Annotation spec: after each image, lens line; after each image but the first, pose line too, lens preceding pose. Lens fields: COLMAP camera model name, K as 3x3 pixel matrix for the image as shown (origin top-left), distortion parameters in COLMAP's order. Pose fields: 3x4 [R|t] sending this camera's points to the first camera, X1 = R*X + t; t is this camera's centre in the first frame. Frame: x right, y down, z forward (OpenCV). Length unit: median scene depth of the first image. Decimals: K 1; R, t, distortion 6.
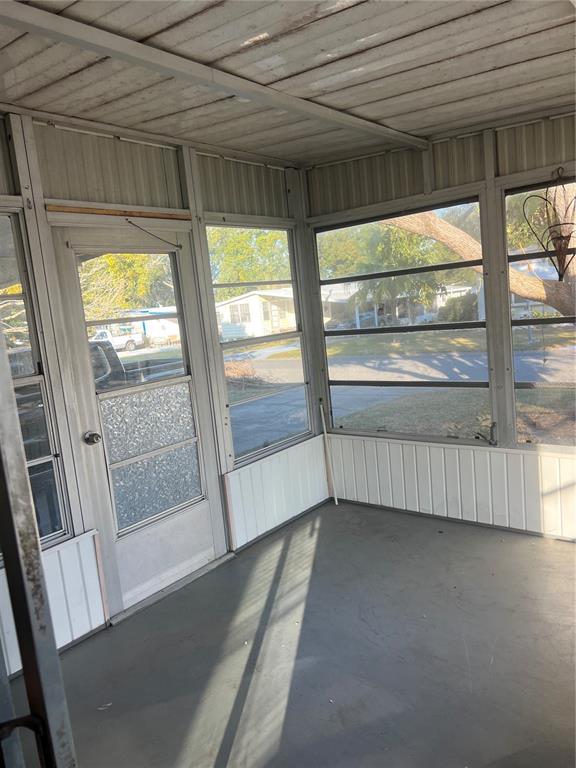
lens RADIAL K [[568.8, 0, 288.0], [0, 568.8, 384.0], [0, 0, 1]] dist [0.059656, -0.070743]
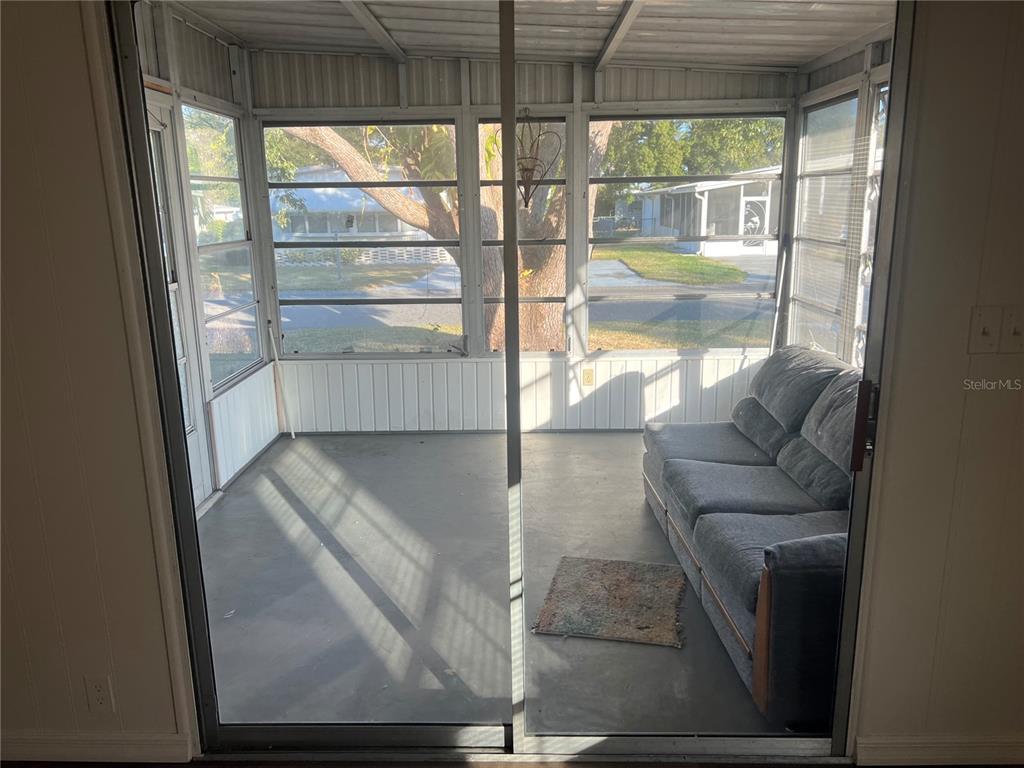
lens RADIAL K [[758.4, 0, 512.0], [0, 758.4, 384.0], [0, 0, 1]] dist [0.059656, -0.070743]
pose [[0.782227, -0.062222, 0.619878, -0.436911], [0.027952, 0.997503, 0.064854, 0.065095], [-0.622366, -0.033404, 0.782013, -0.170753]]
